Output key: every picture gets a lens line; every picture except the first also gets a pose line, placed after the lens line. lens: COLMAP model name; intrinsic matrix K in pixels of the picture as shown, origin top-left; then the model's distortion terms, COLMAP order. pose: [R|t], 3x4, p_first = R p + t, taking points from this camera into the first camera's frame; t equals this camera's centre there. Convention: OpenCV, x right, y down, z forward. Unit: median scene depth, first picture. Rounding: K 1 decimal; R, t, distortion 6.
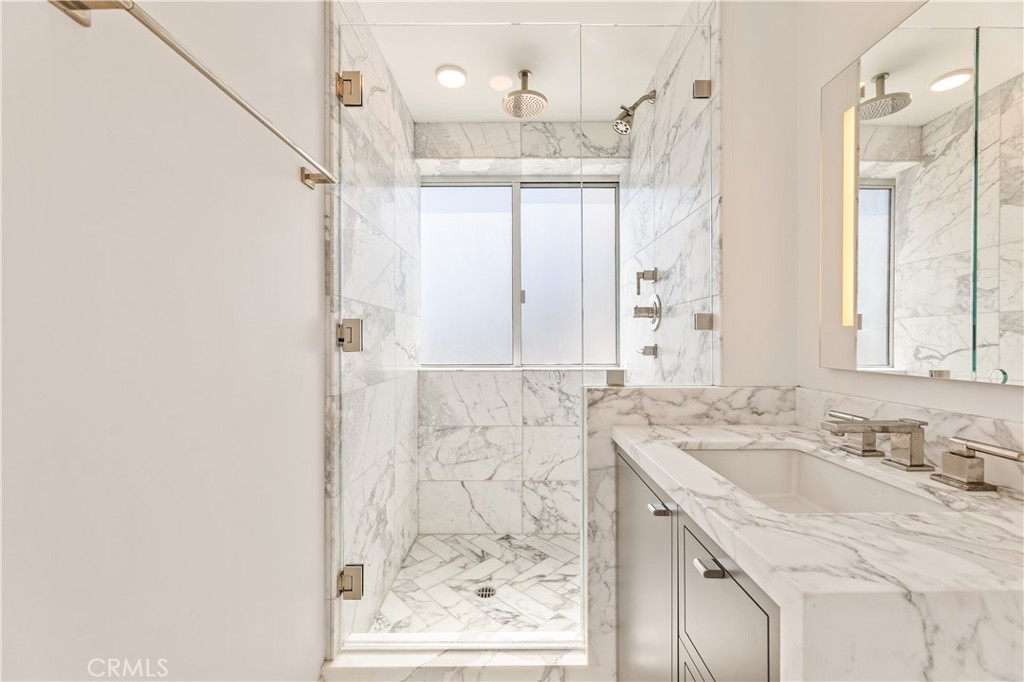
lens RADIAL K [[412.4, 0, 513.9], [0, 412.4, 341.7], [0, 0, 1]] dist [0.001734, -0.000426]
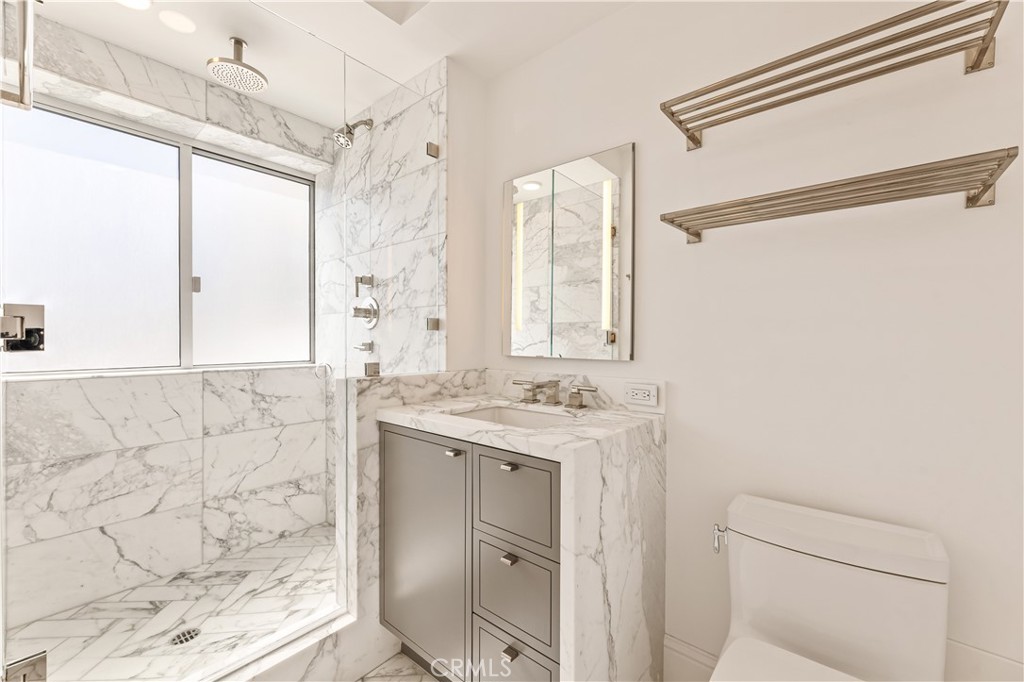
lens RADIAL K [[412.4, 0, 513.1], [0, 412.4, 341.8], [0, 0, 1]] dist [0.001734, -0.000426]
pose [[0.654649, -0.001129, 0.755932, -0.266849], [-0.003991, 0.999980, 0.004950, 0.000686], [-0.755923, -0.006257, 0.654631, -0.051031]]
